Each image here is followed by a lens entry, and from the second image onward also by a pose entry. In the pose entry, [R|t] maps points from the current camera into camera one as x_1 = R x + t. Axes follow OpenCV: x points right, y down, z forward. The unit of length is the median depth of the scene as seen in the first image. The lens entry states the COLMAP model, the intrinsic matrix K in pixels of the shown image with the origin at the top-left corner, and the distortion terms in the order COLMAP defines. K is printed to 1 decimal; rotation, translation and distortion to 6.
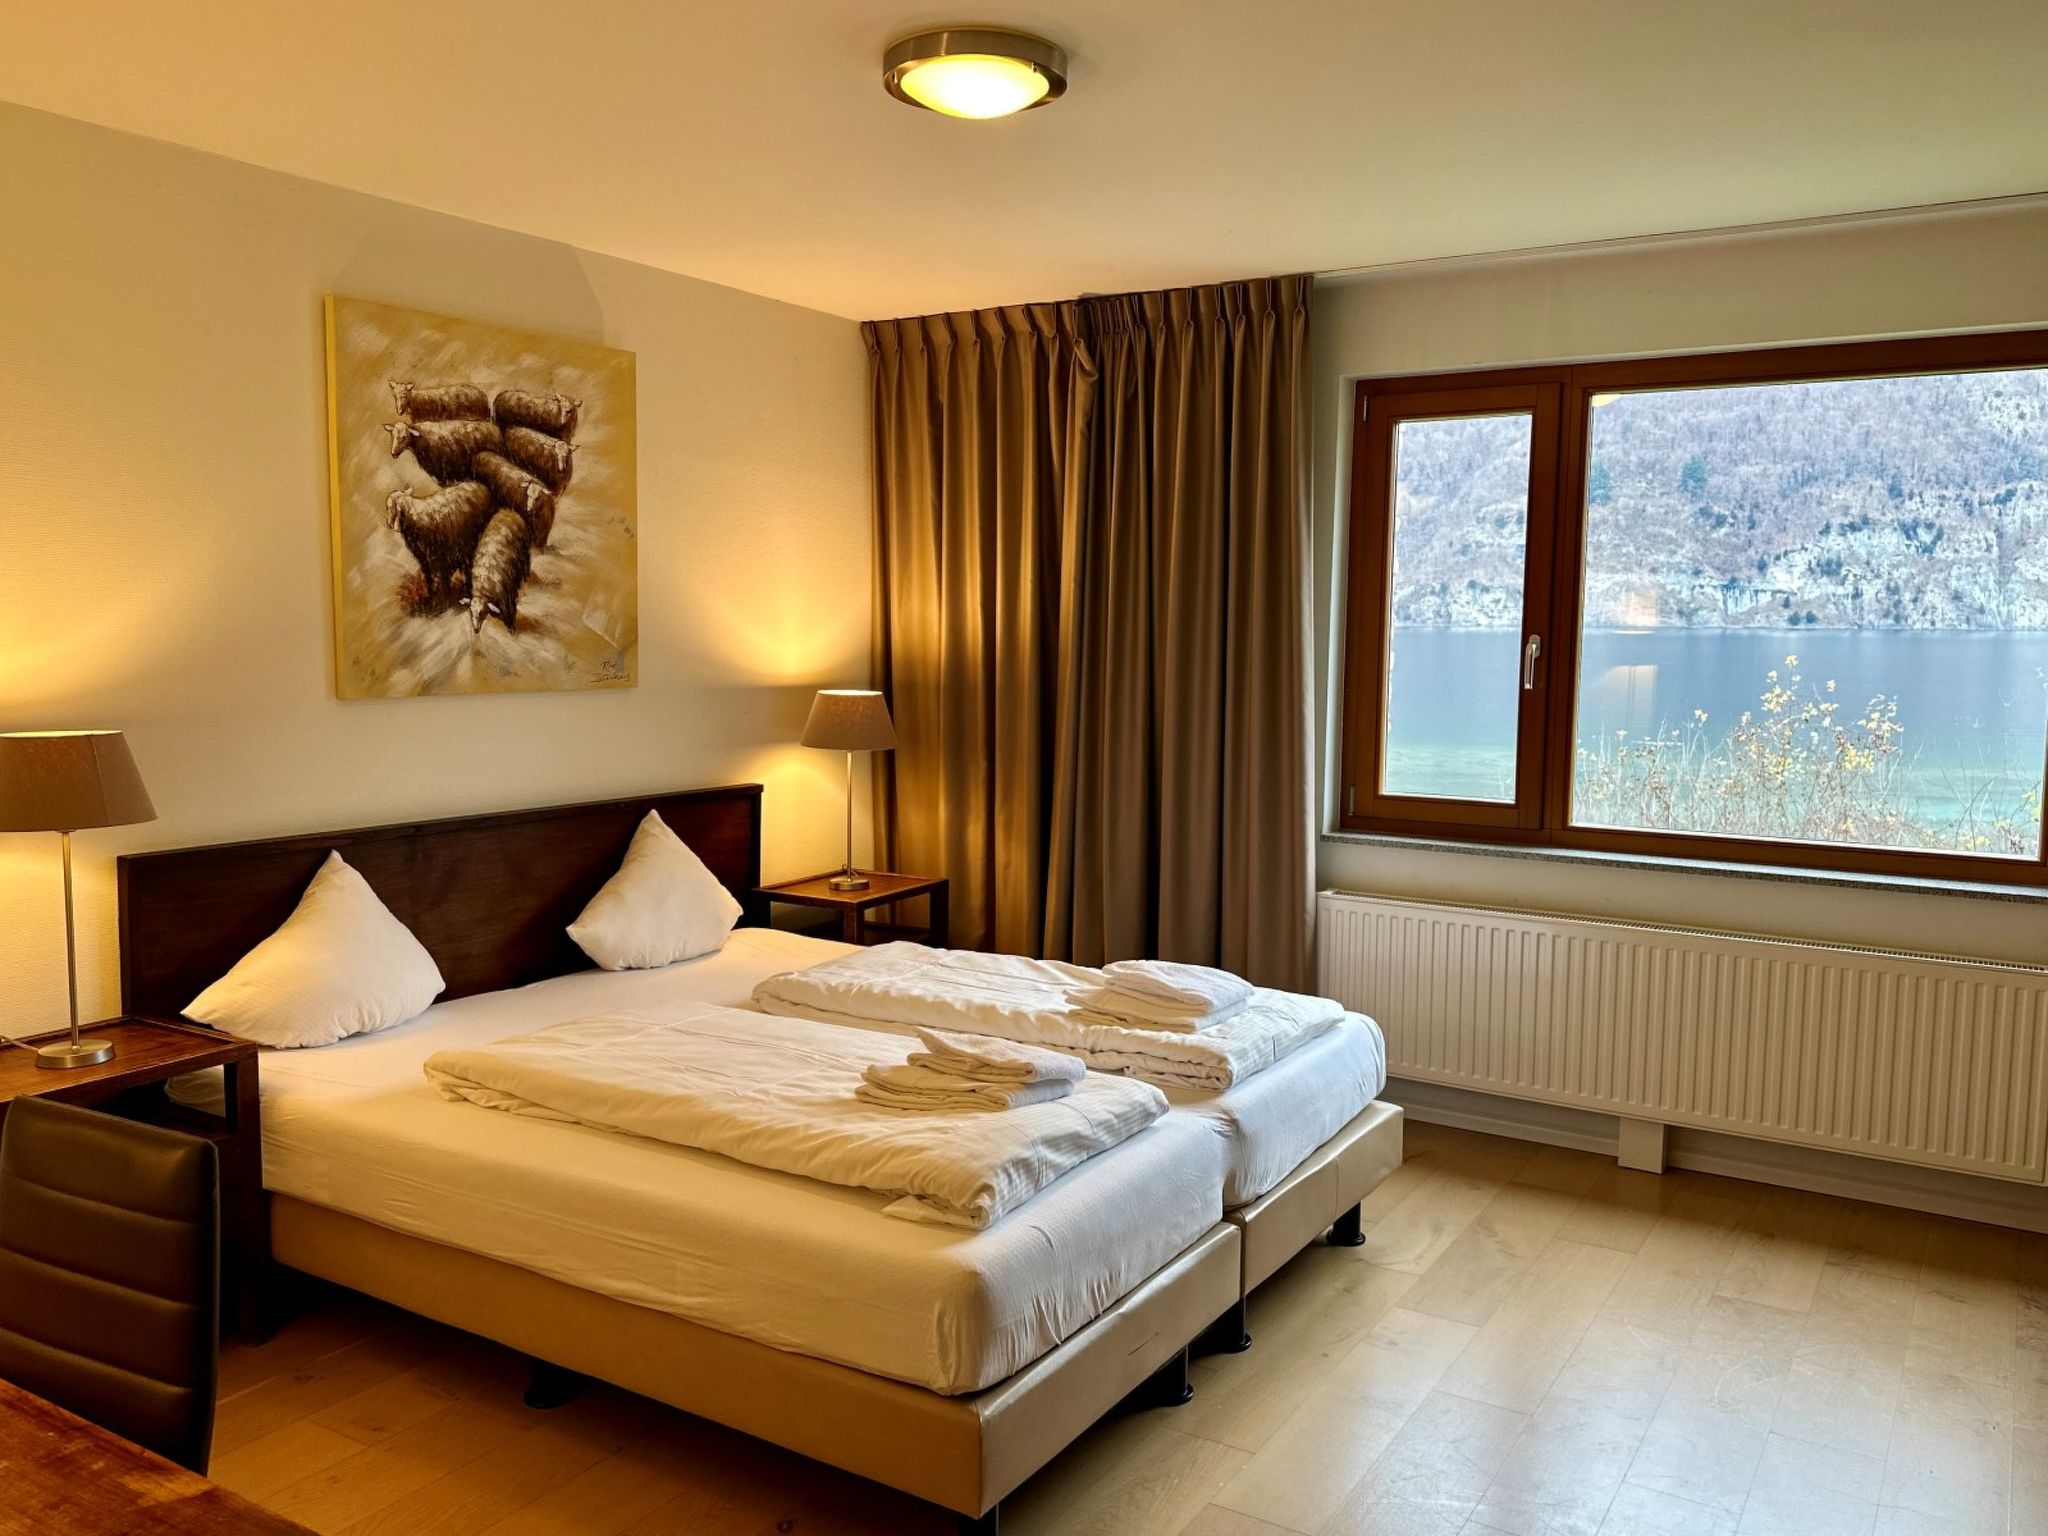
lens RADIAL K [[1652.7, 0, 1027.0], [0, 1652.7, 775.1], [0, 0, 1]] dist [0.074071, -0.021878]
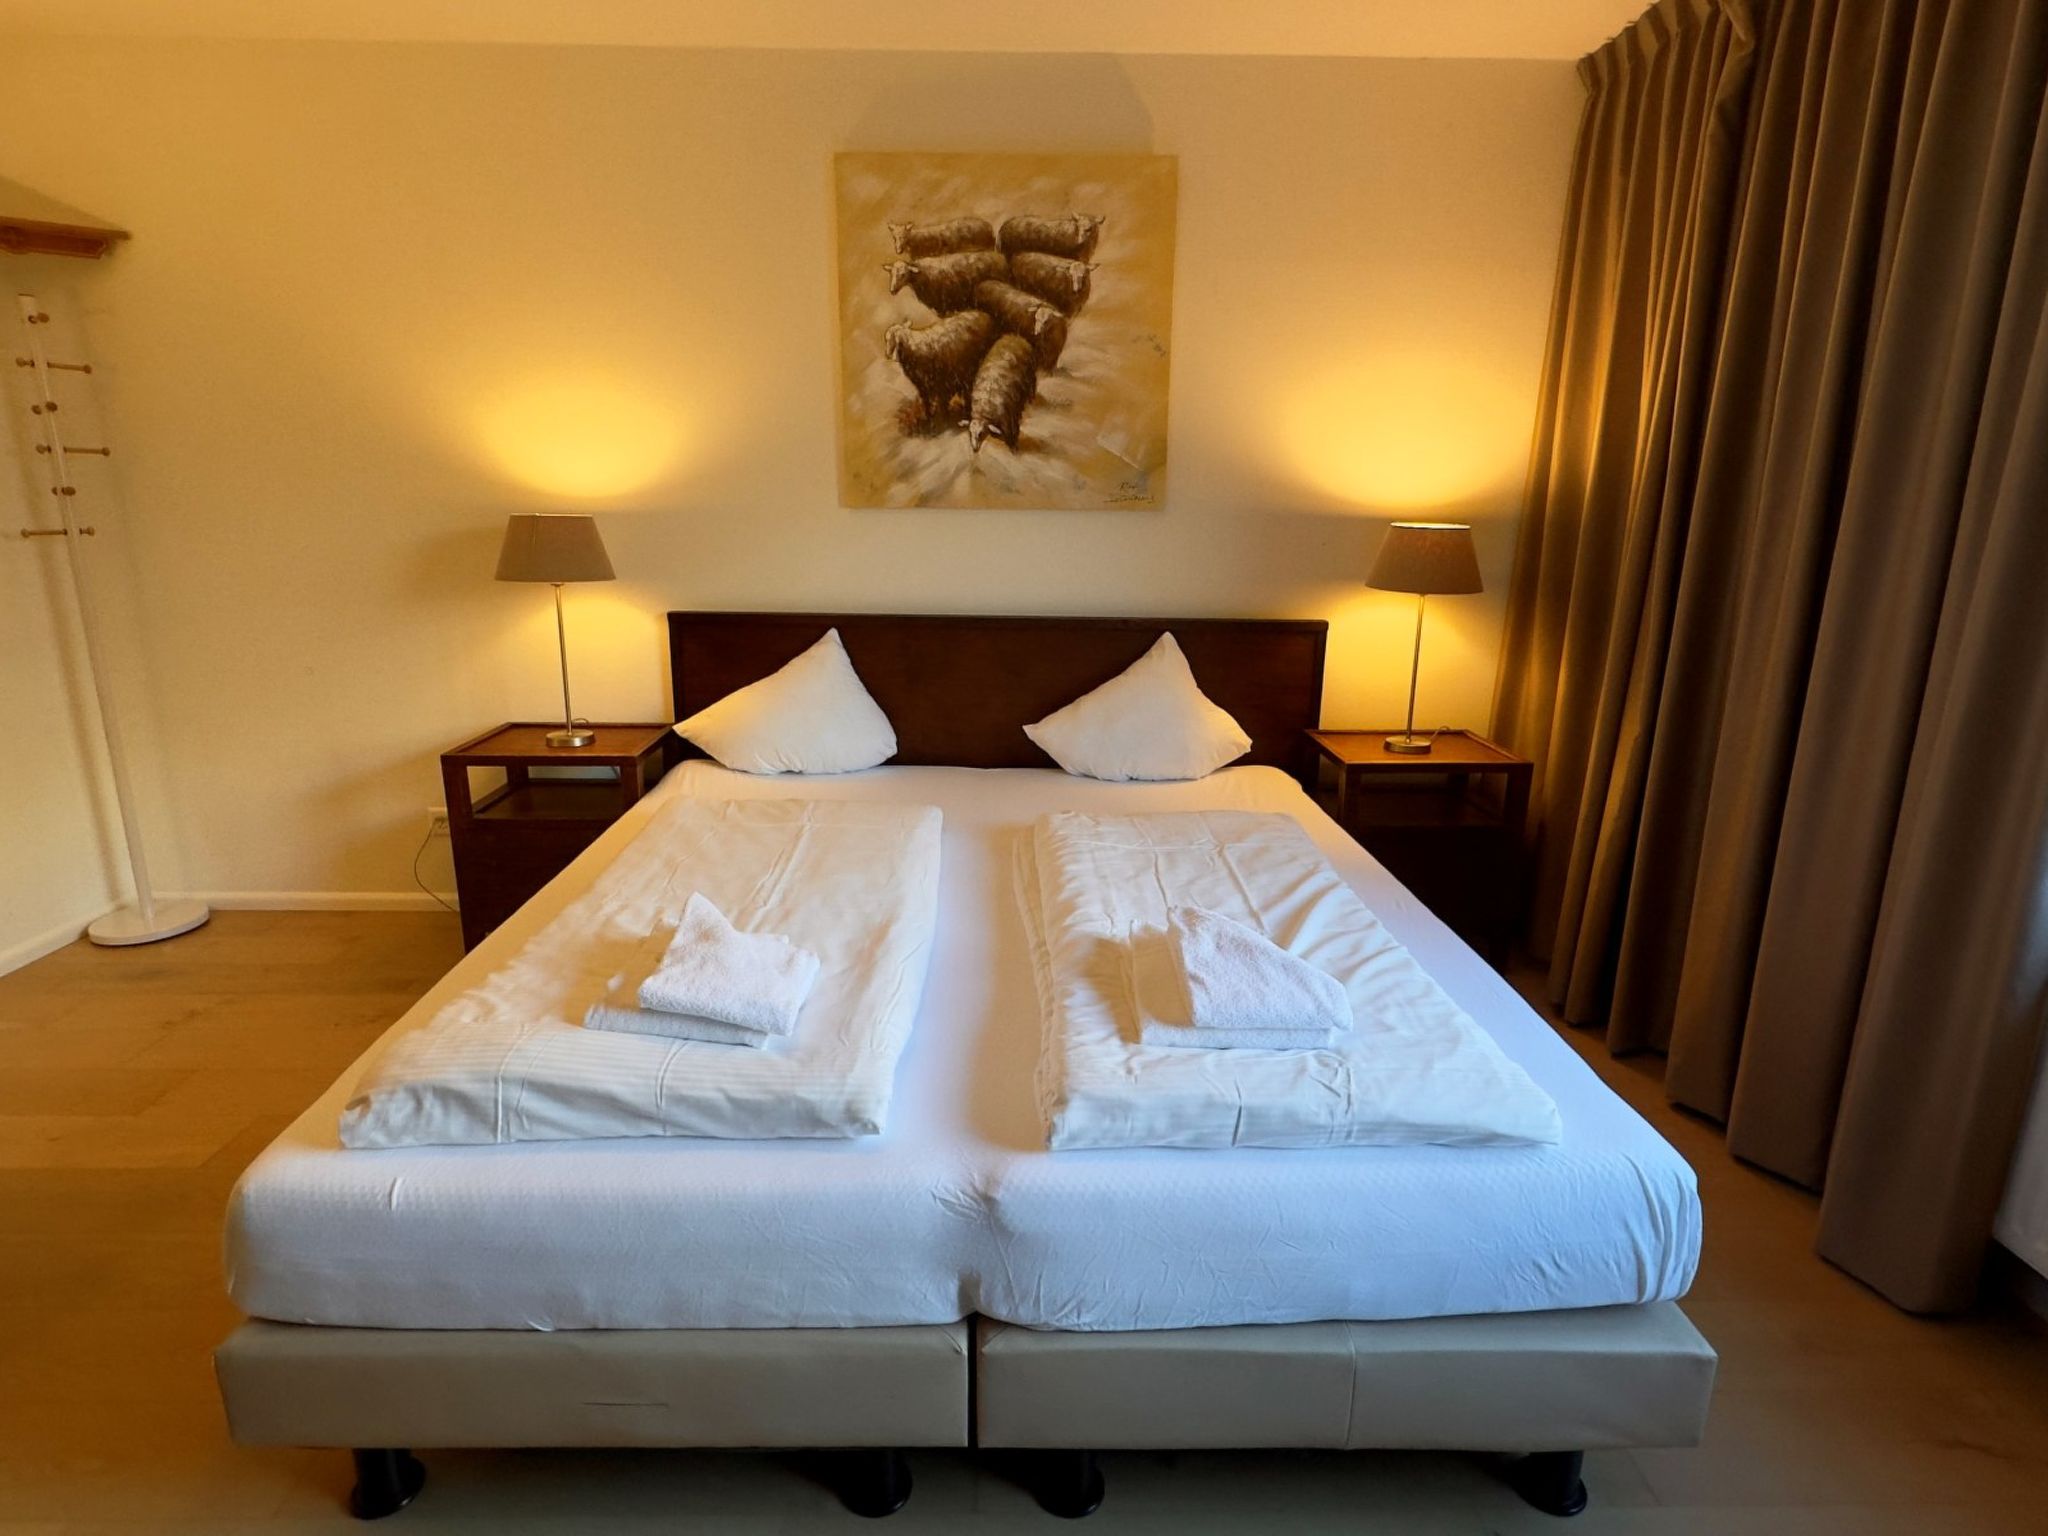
lens RADIAL K [[1124.0, 0, 1020.8], [0, 1124.0, 757.3], [0, 0, 1]] dist [-0.001788, 0.000263]
pose [[0.533923, 0.202778, -0.820858, 0.347742], [-0.086992, 0.978839, 0.185221, -0.027032], [0.841046, -0.027485, 0.540265, 0.610146]]
